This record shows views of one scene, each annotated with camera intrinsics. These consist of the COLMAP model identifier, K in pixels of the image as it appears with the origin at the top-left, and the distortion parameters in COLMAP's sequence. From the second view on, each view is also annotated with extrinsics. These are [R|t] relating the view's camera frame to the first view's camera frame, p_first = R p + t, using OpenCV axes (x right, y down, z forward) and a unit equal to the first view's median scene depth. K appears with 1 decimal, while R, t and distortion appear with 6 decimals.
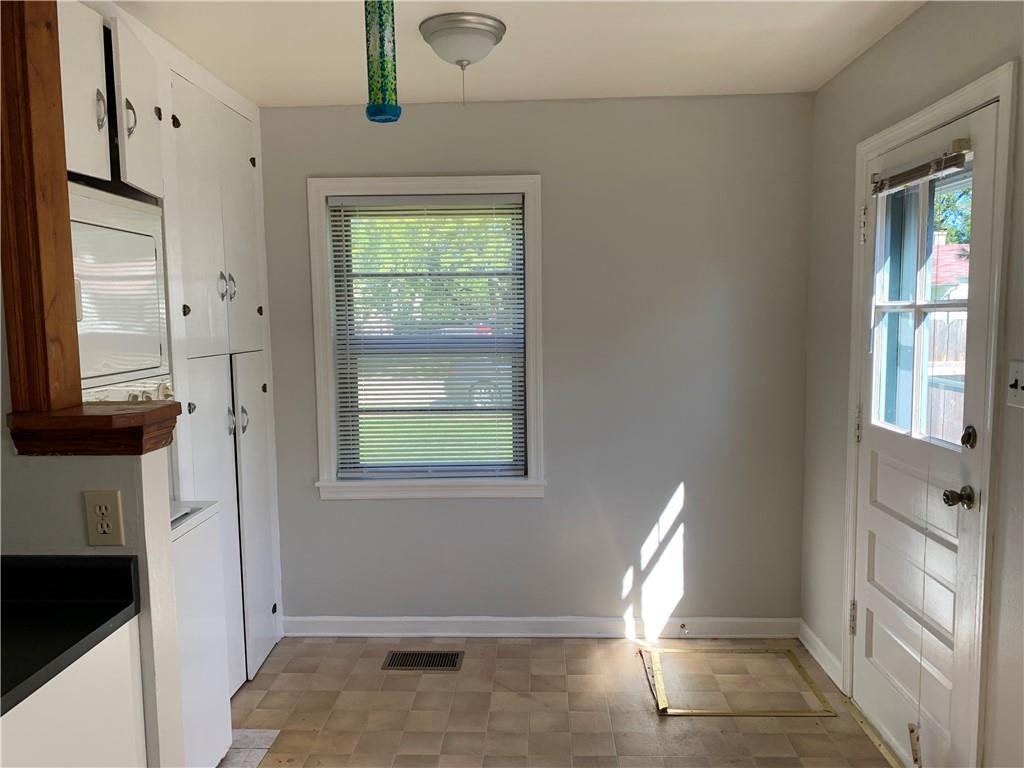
lens RADIAL K [[784.1, 0, 512.0], [0, 784.1, 384.0], [0, 0, 1]] dist [0.048349, -0.066087]
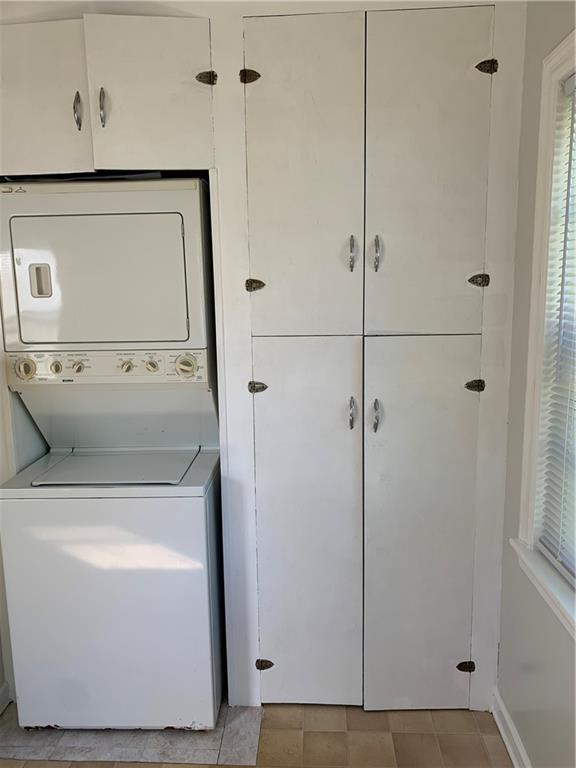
lens RADIAL K [[588.1, 0, 288.0], [0, 588.1, 384.0], [0, 0, 1]] dist [0.048349, -0.066087]
pose [[-0.012519, 0.166707, -0.985927, 0.264404], [-0.074804, 0.983085, 0.167177, -0.085382], [0.997120, 0.075844, 0.000163, 0.917372]]
